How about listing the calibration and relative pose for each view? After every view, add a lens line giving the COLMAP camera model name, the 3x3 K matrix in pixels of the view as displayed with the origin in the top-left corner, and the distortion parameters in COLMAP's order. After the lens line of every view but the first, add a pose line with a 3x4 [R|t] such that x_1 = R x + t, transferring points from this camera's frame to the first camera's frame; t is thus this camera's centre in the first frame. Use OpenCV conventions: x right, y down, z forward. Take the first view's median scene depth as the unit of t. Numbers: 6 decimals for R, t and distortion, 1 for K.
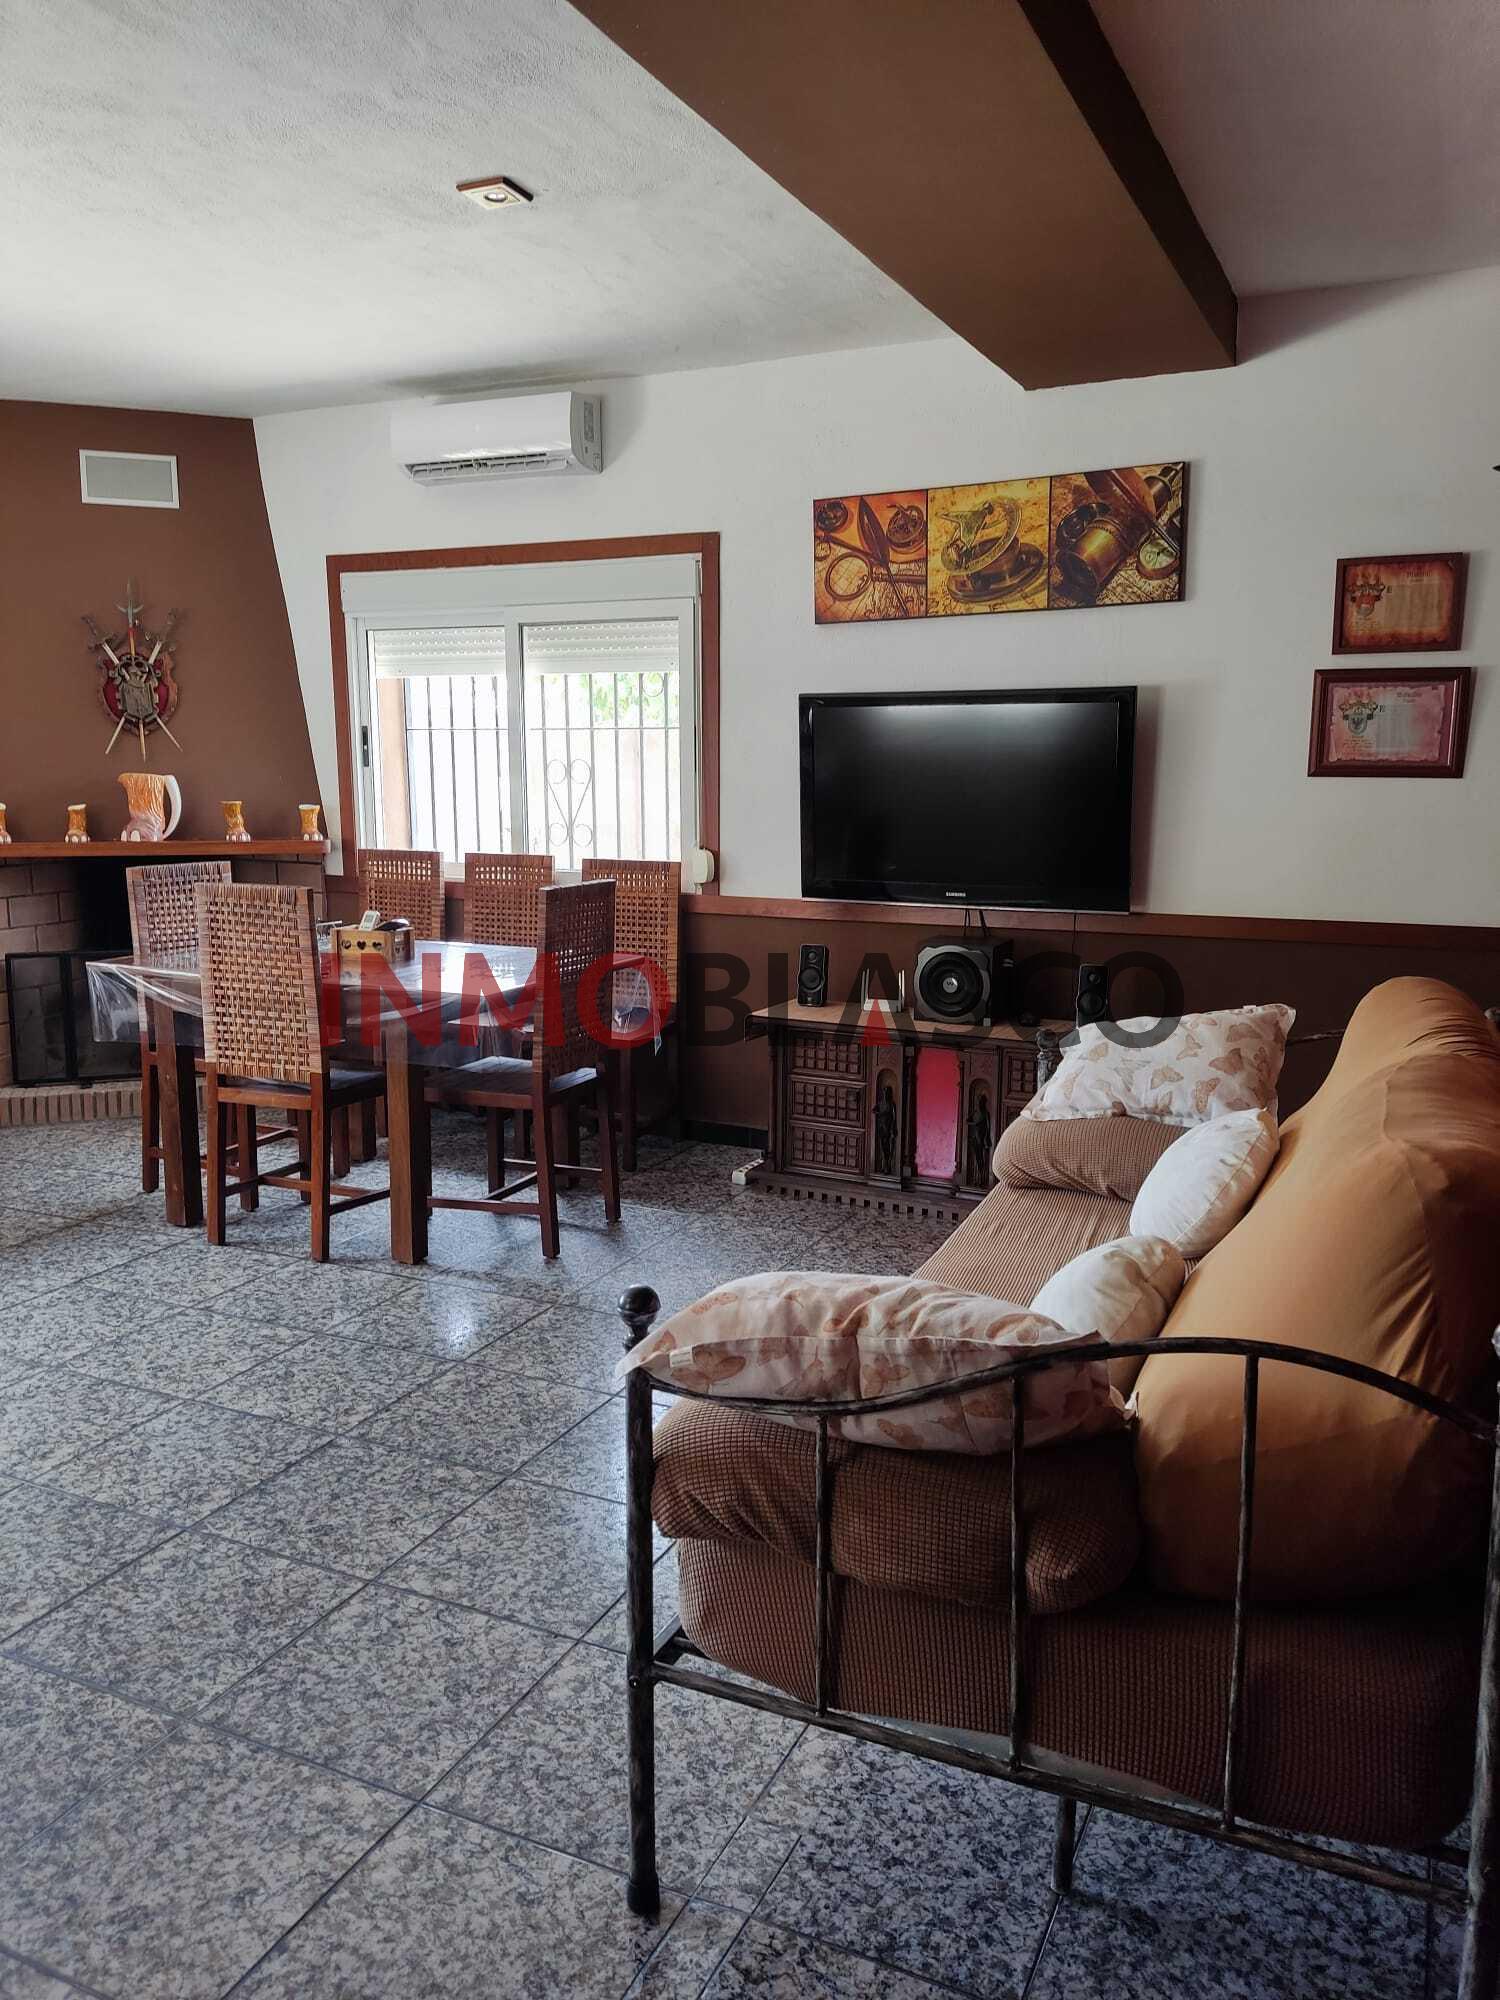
lens RADIAL K [[1474.3, 0, 737.3], [0, 1474.3, 1011.8], [0, 0, 1]] dist [0.077367, -0.093834]
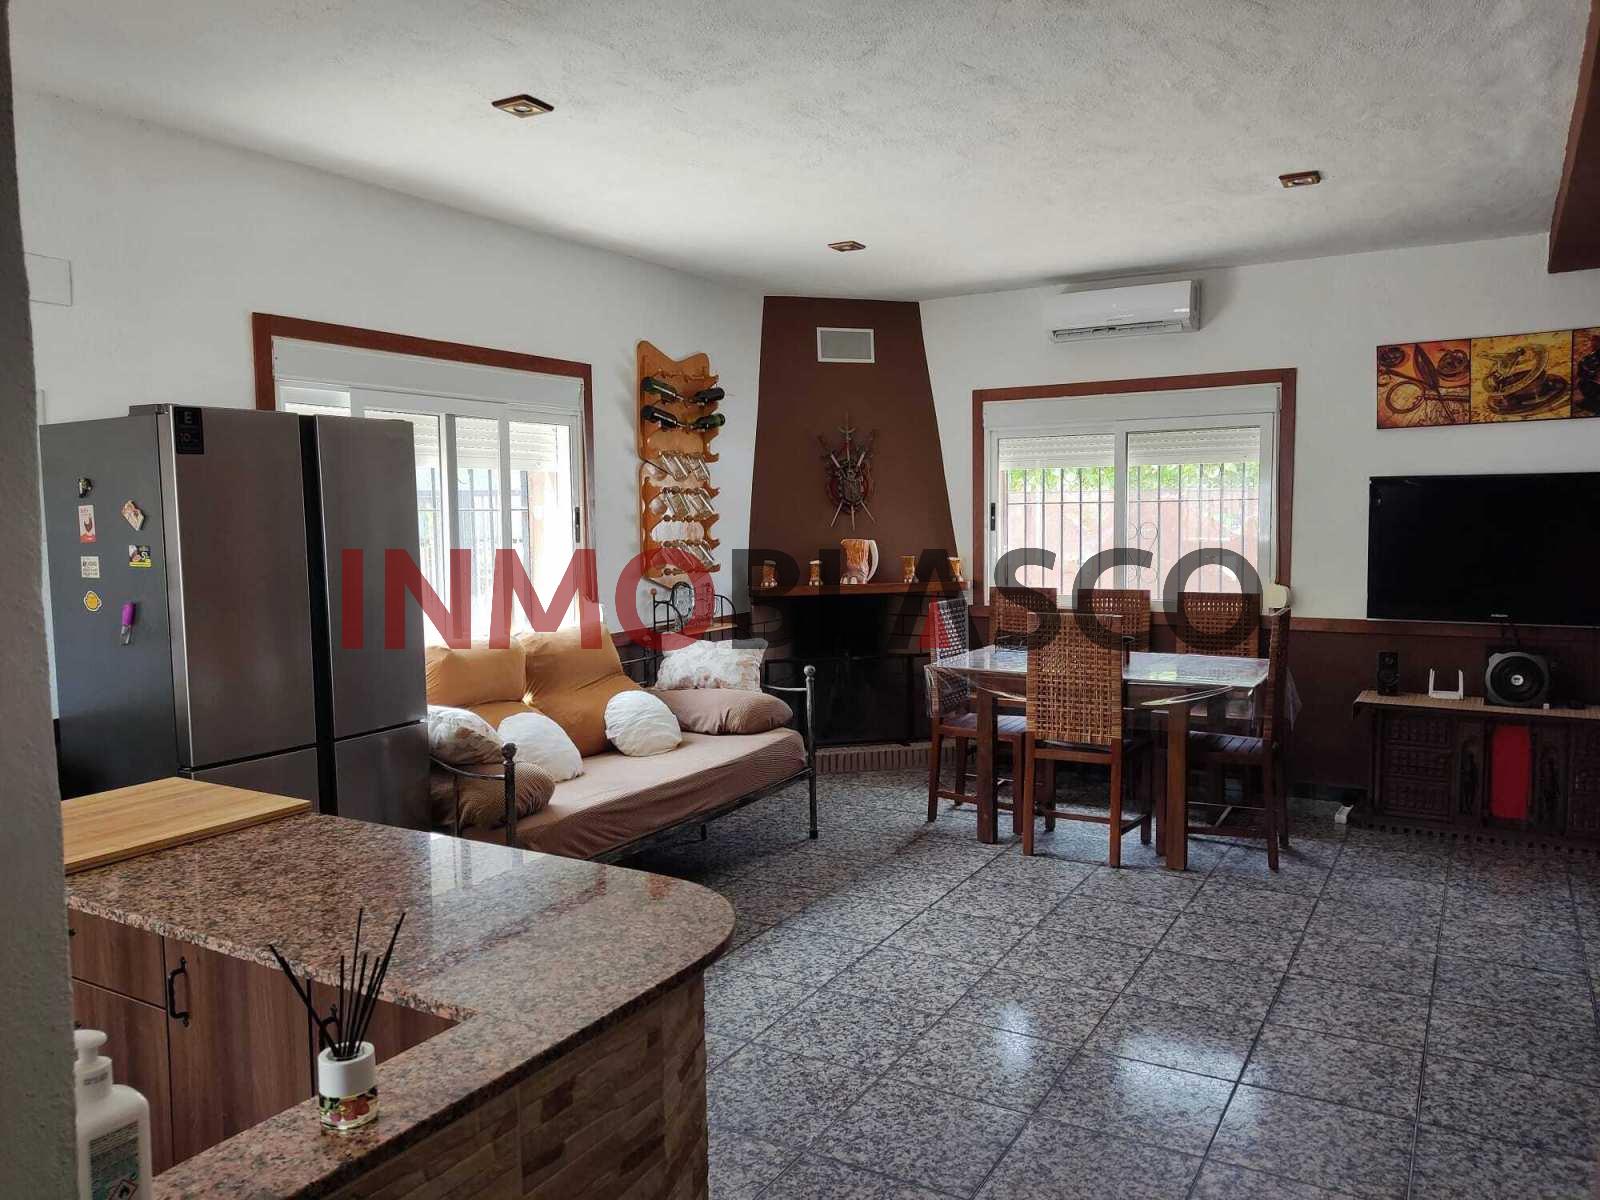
lens RADIAL K [[1179.4, 0, 798.9], [0, 1179.4, 596.8], [0, 0, 1]] dist [0.077367, -0.093834]
pose [[0.995993, -0.008909, -0.088986, -0.418648], [0.000416, 0.995477, -0.095006, 0.010555], [0.089430, 0.094588, 0.991491, -0.192945]]
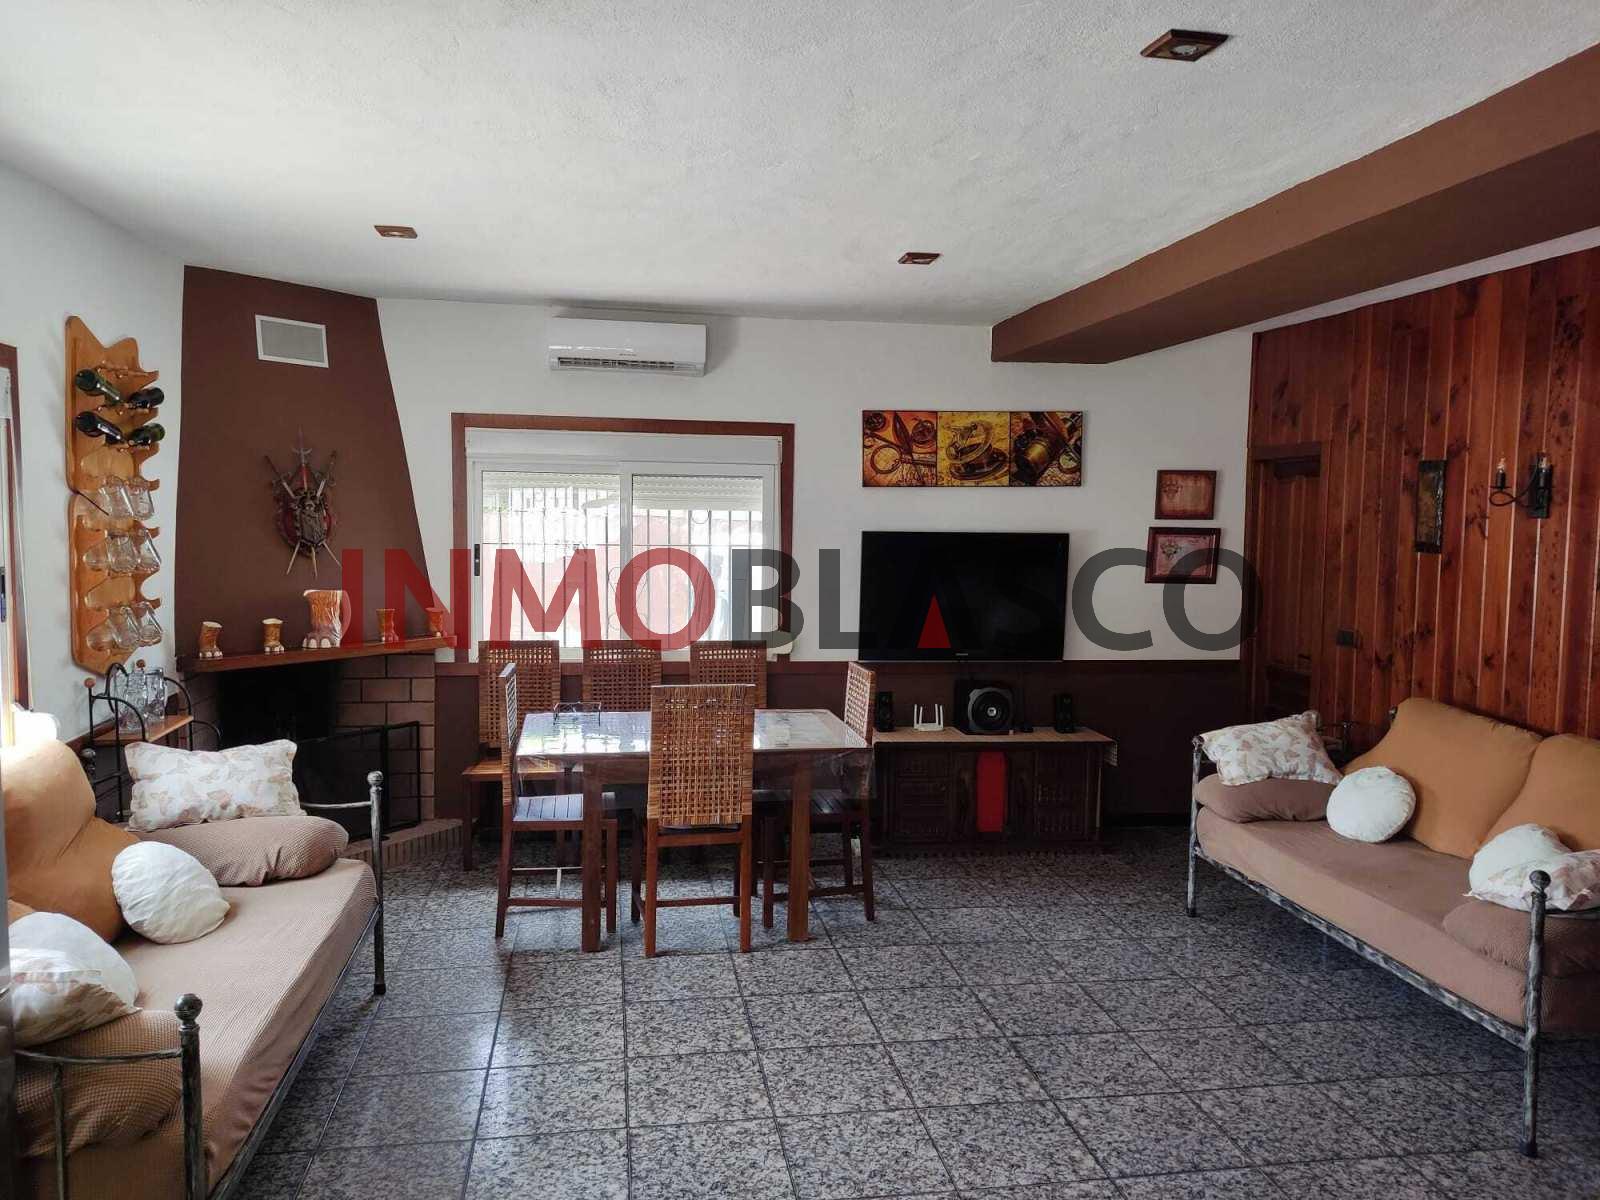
lens RADIAL K [[1183.3, 0, 797.3], [0, 1183.3, 605.9], [0, 0, 1]] dist [0.060193, -0.023475]
pose [[0.828901, -0.037480, 0.558138, -0.731838], [0.082193, 0.995084, -0.055244, -0.076569], [-0.553323, 0.091667, 0.827907, 0.018839]]
